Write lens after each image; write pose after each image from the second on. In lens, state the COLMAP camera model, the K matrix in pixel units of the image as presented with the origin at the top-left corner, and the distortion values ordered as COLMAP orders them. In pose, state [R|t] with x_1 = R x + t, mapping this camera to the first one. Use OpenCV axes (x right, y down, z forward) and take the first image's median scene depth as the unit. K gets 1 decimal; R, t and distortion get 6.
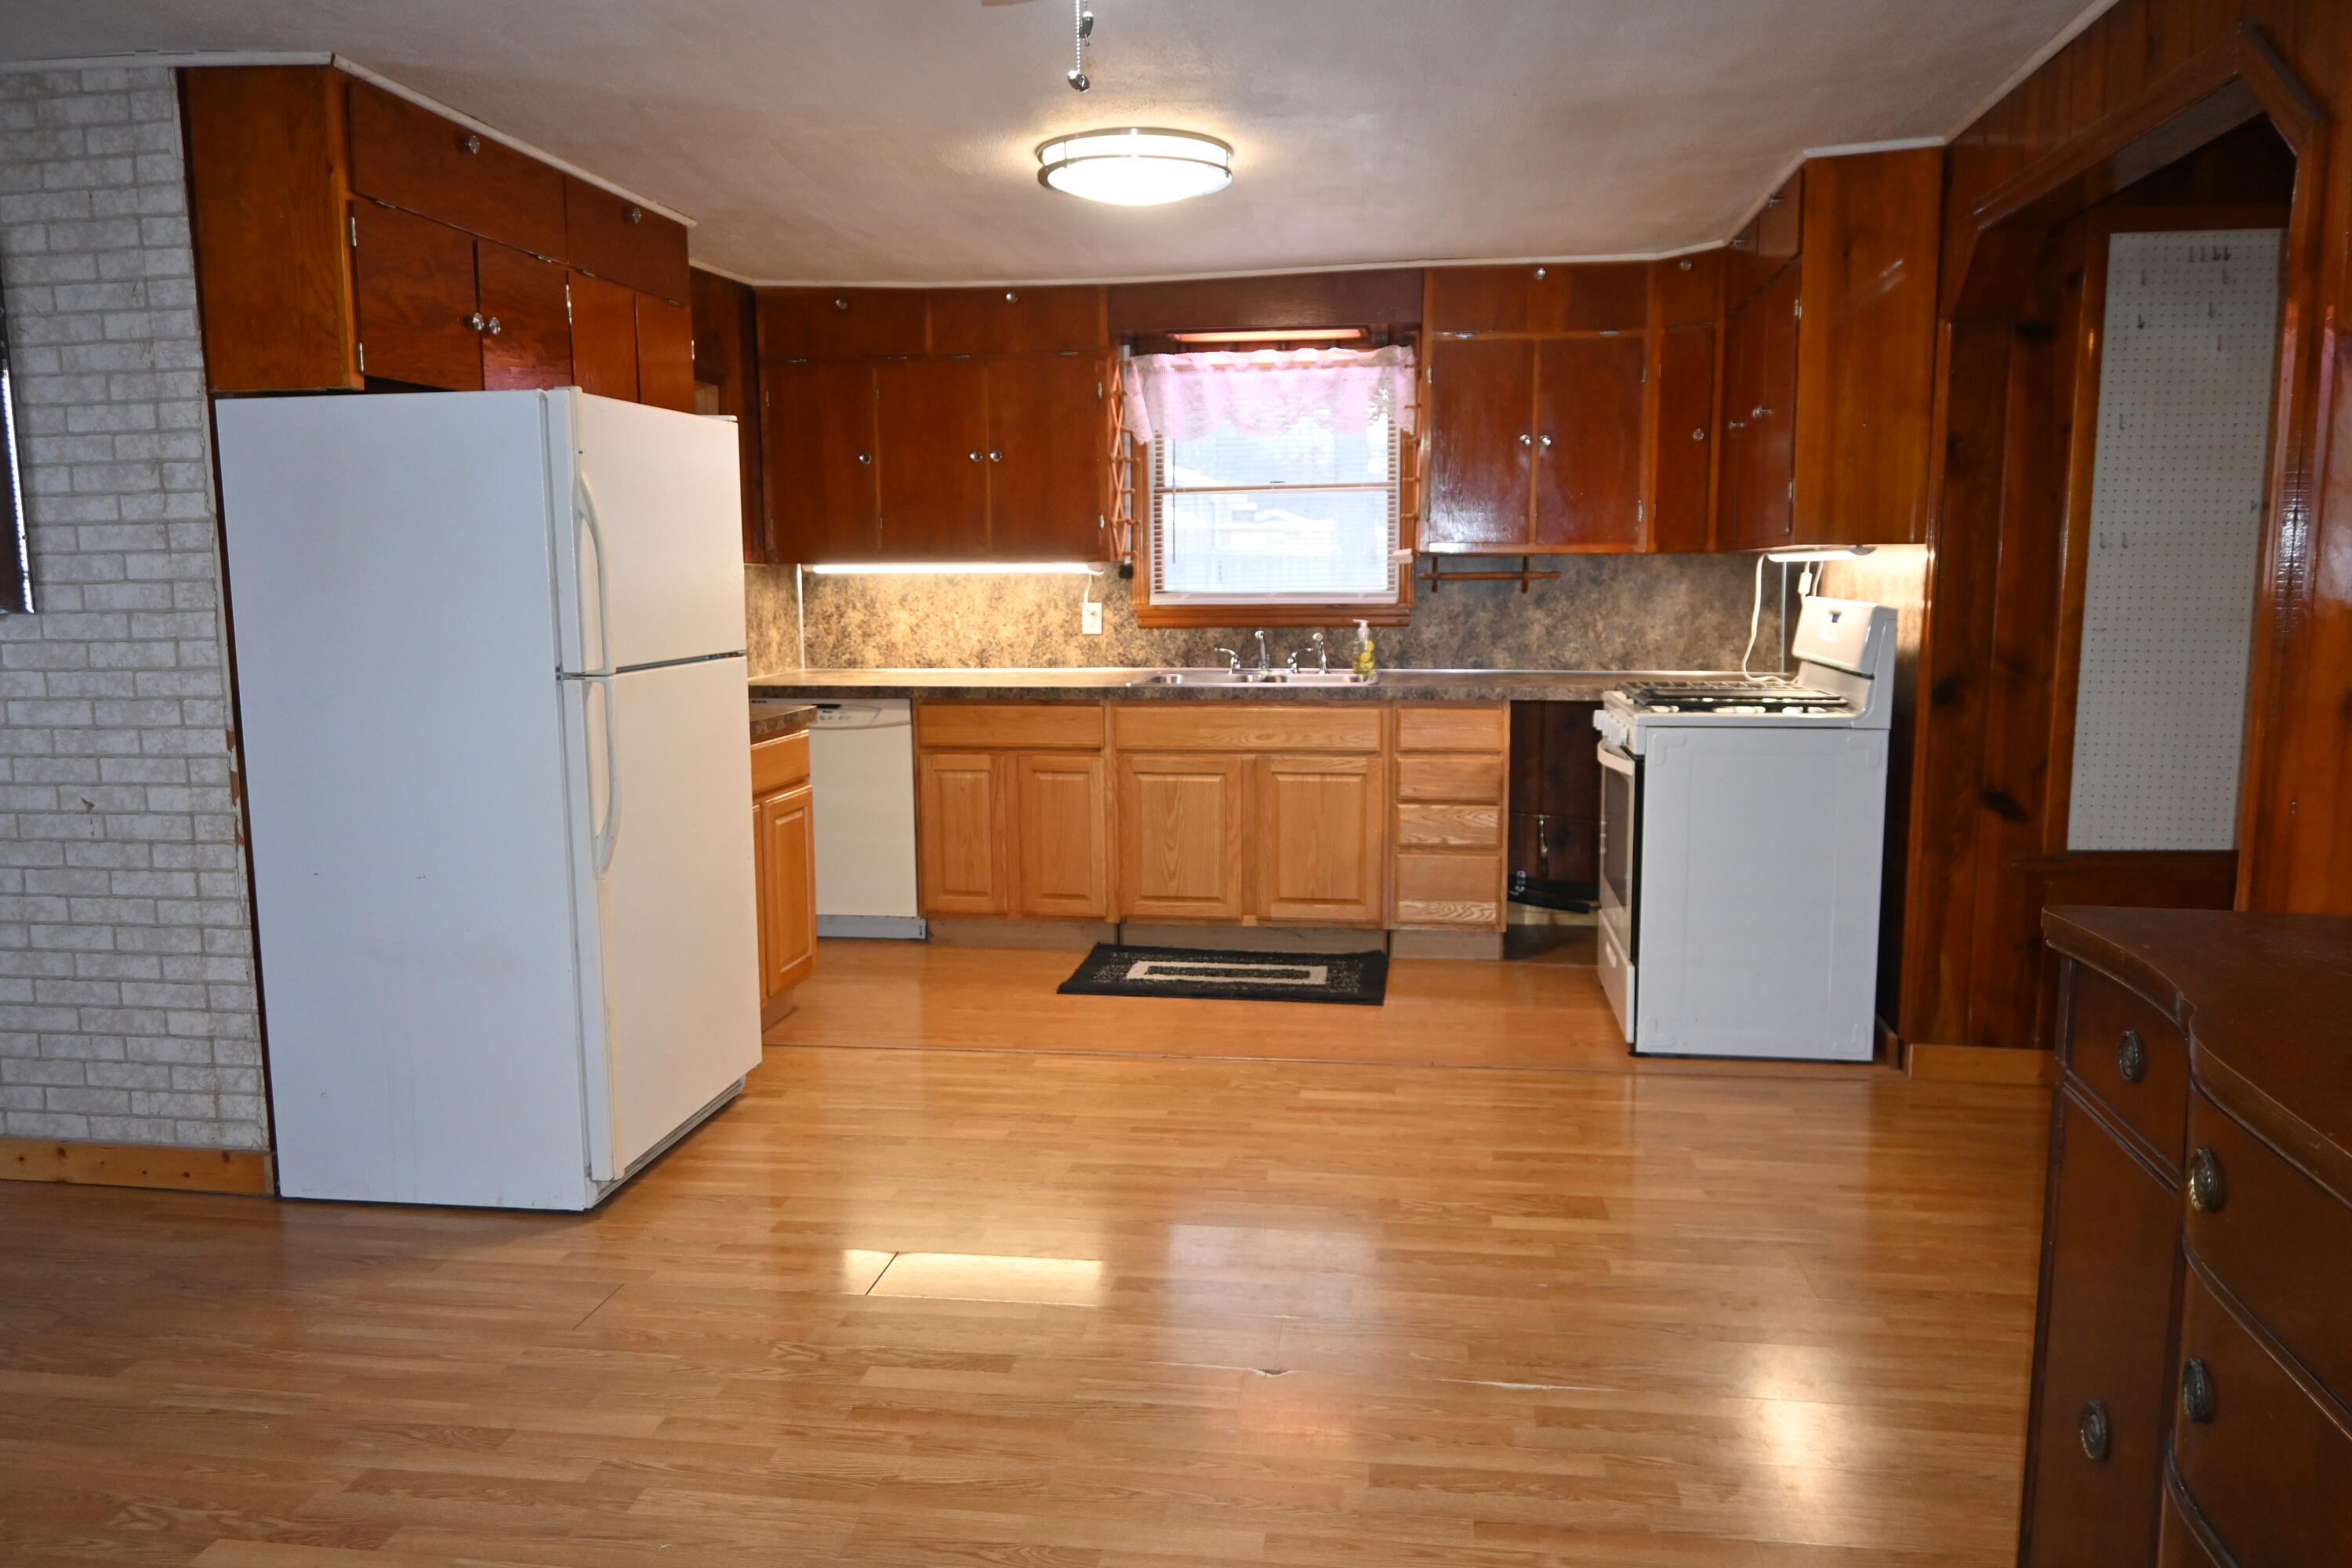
lens RADIAL K [[1667.3, 0, 1176.0], [0, 1667.3, 784.0], [0, 0, 1]] dist [-0.004557, -0.001709]
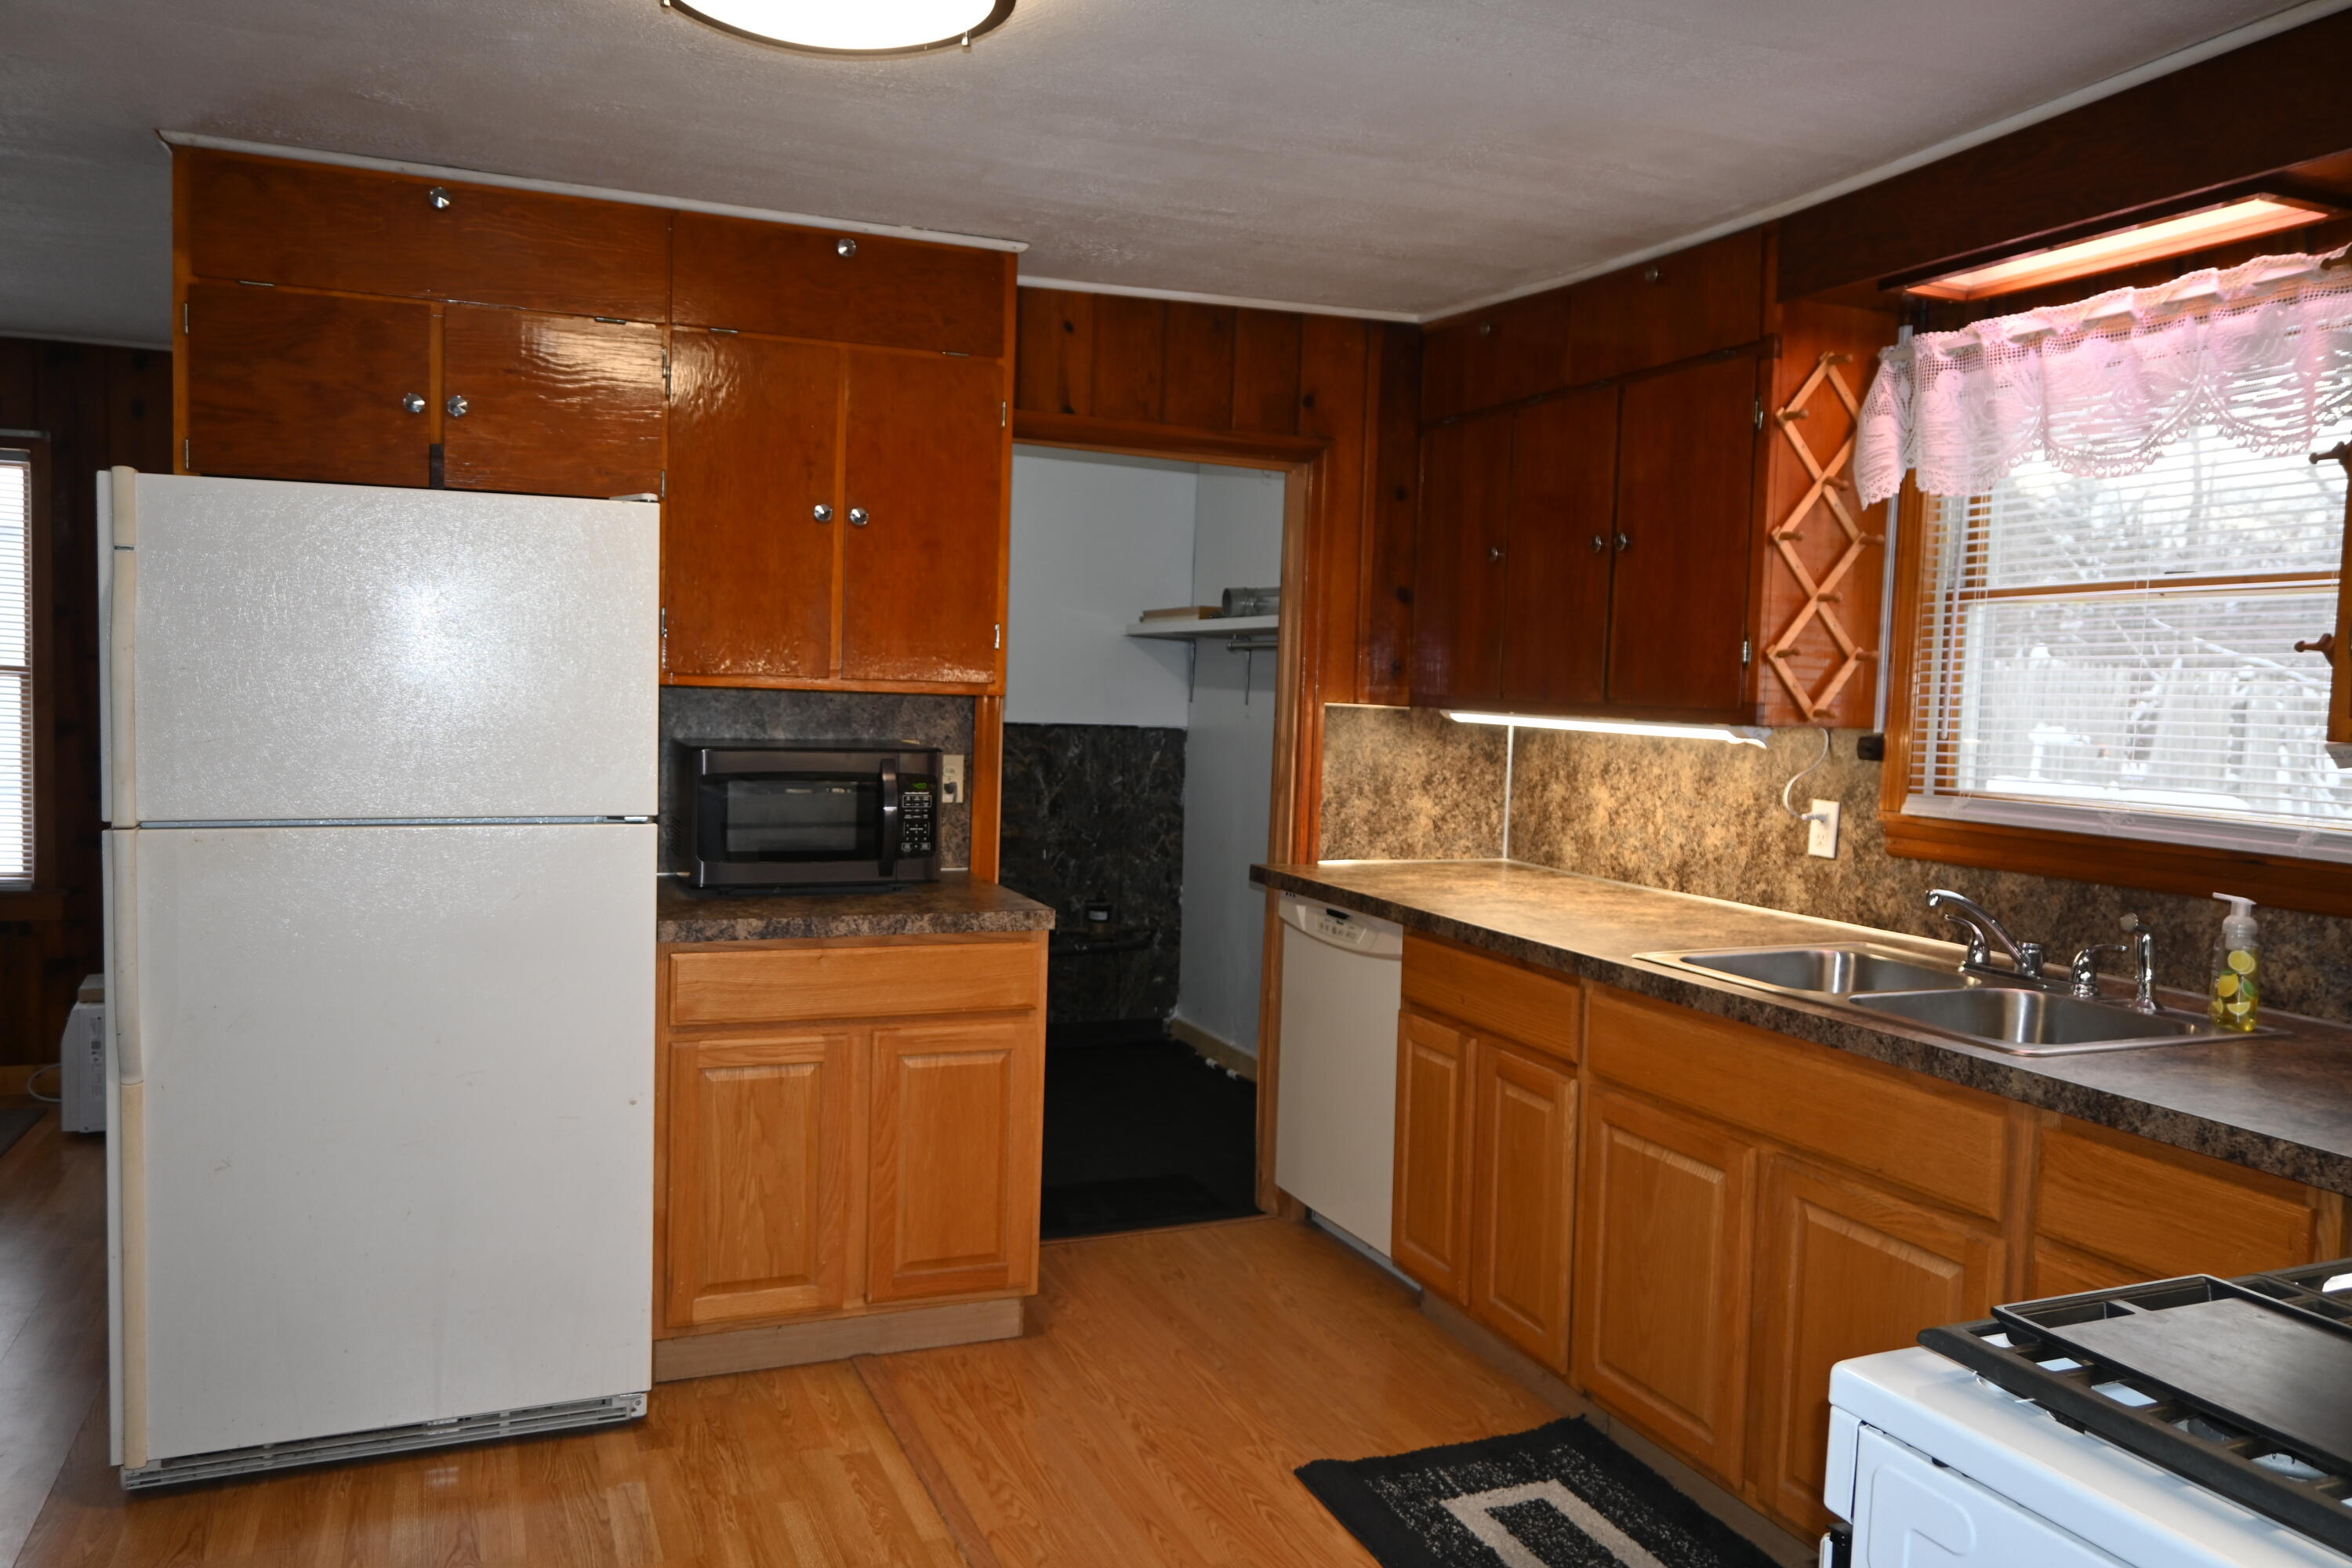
lens RADIAL K [[1696.8, 0, 1176.0], [0, 1696.8, 784.0], [0, 0, 1]] dist [0.007570, 0.001342]
pose [[0.528670, 0.078925, -0.845150, 0.312483], [-0.149124, 0.988818, -0.000941, -0.082176], [0.835625, 0.126529, 0.534528, 0.524178]]
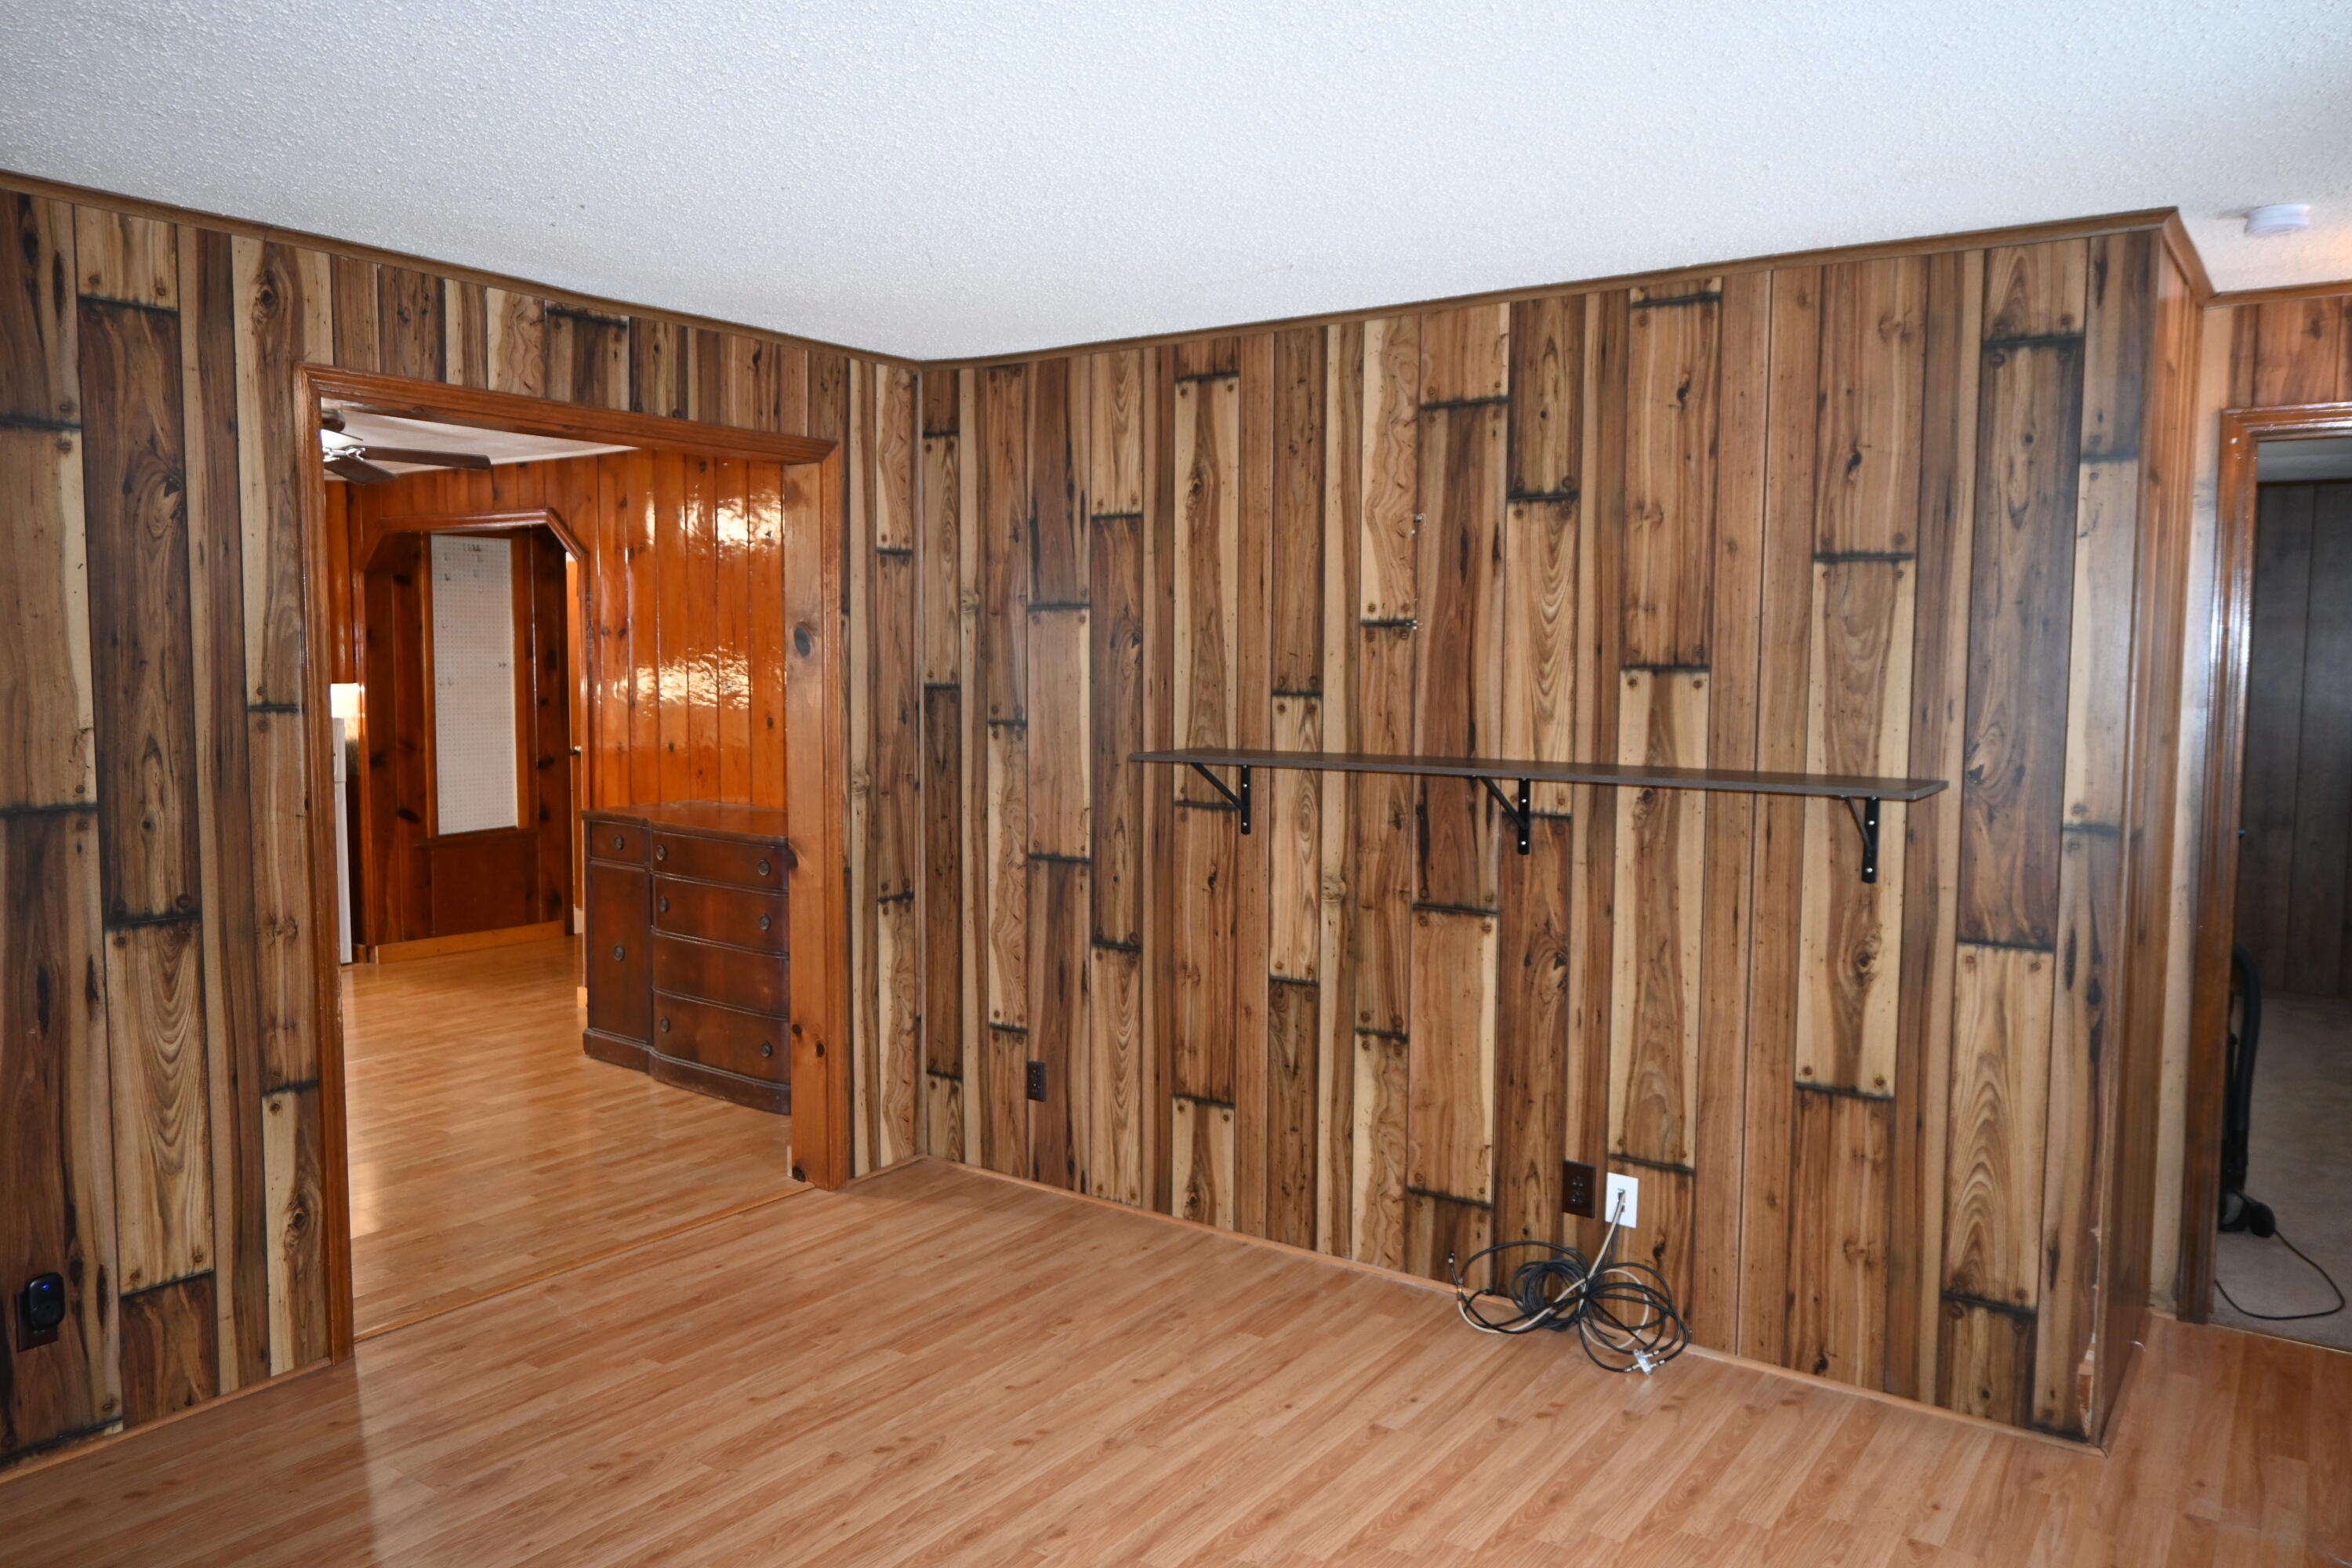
lens RADIAL K [[1667.3, 0, 1176.0], [0, 1667.3, 784.0], [0, 0, 1]] dist [-0.004557, -0.001709]
pose [[0.446223, -0.059631, 0.892933, -0.641247], [0.112306, 0.993621, 0.010232, 0.043219], [-0.887847, 0.095715, 0.450074, -0.519943]]
